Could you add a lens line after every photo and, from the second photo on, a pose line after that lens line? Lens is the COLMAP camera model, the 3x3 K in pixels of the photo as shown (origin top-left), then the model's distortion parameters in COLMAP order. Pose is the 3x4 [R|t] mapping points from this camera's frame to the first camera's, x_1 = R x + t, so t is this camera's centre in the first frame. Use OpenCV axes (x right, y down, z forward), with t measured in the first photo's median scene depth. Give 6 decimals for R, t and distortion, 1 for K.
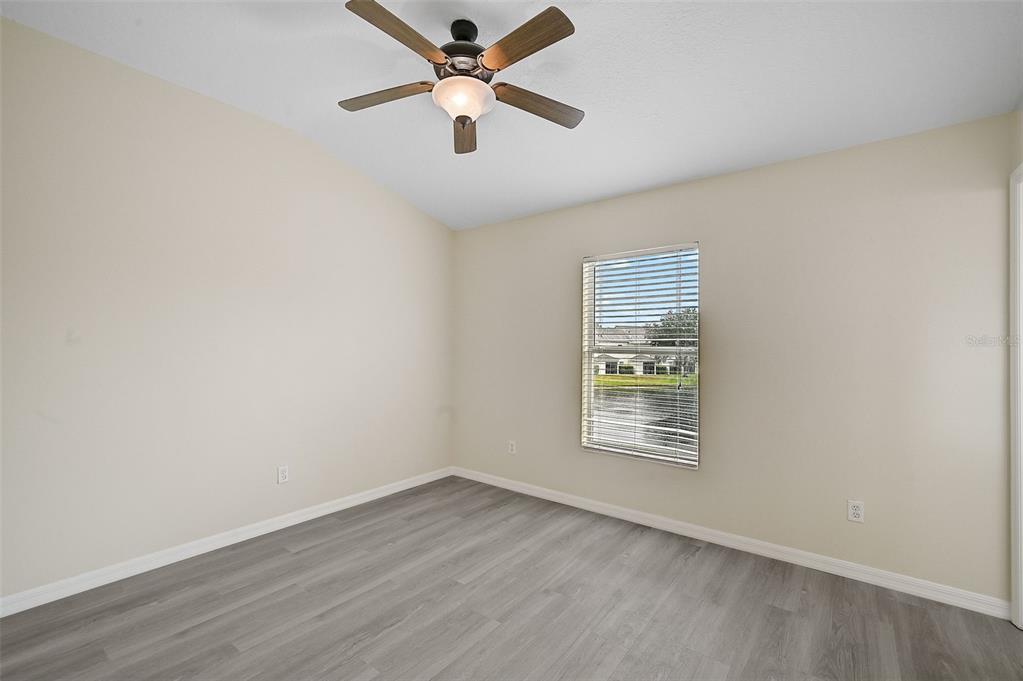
lens RADIAL K [[441.0, 0, 512.5], [0, 441.0, 341.8], [0, 0, 1]] dist [-0.007335, 0.003663]
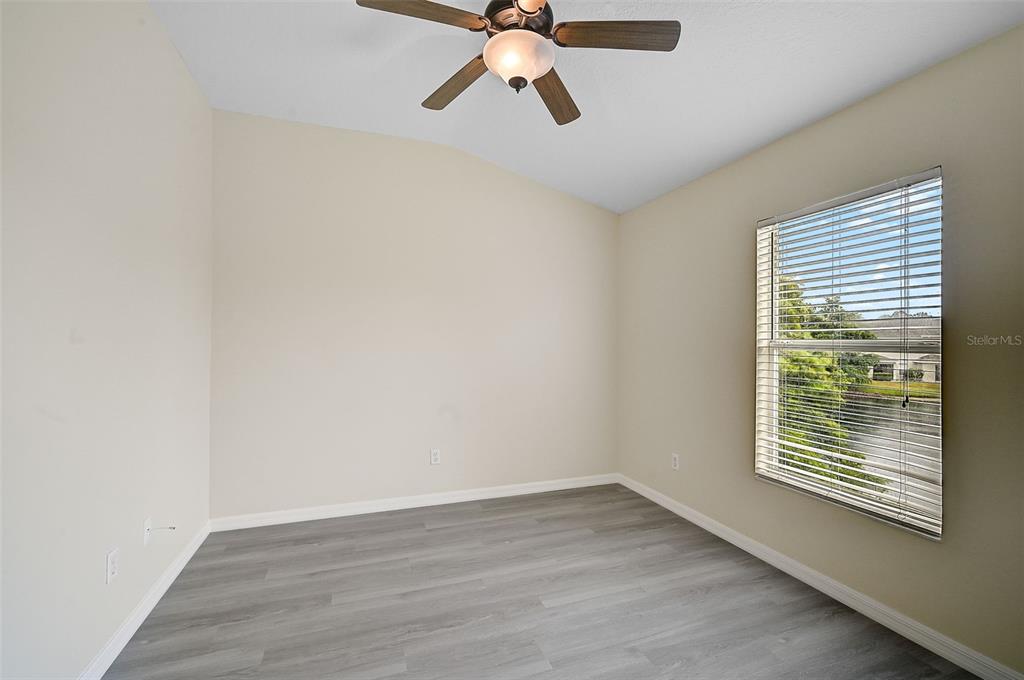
lens RADIAL K [[441.5, 0, 513.0], [0, 441.5, 341.3], [0, 0, 1]] dist [-0.007335, 0.003663]
pose [[0.846092, -0.002407, -0.533031, 0.256716], [0.005253, 0.999979, 0.003823, 0.008606], [0.533011, -0.006035, 0.846087, 0.180262]]
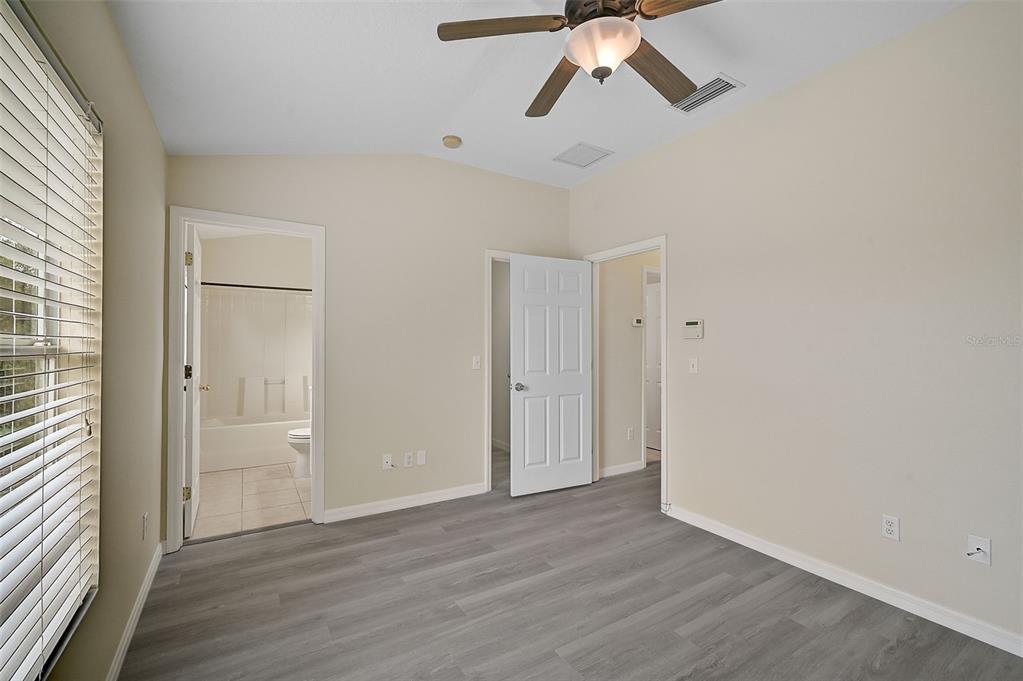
lens RADIAL K [[441.0, 0, 512.5], [0, 441.0, 341.8], [0, 0, 1]] dist [-0.007335, 0.003663]
pose [[-0.931779, -0.010125, 0.362884, -0.191620], [-0.017225, 0.999718, -0.016336, 0.016912], [-0.362617, -0.021472, -0.931691, 1.349512]]
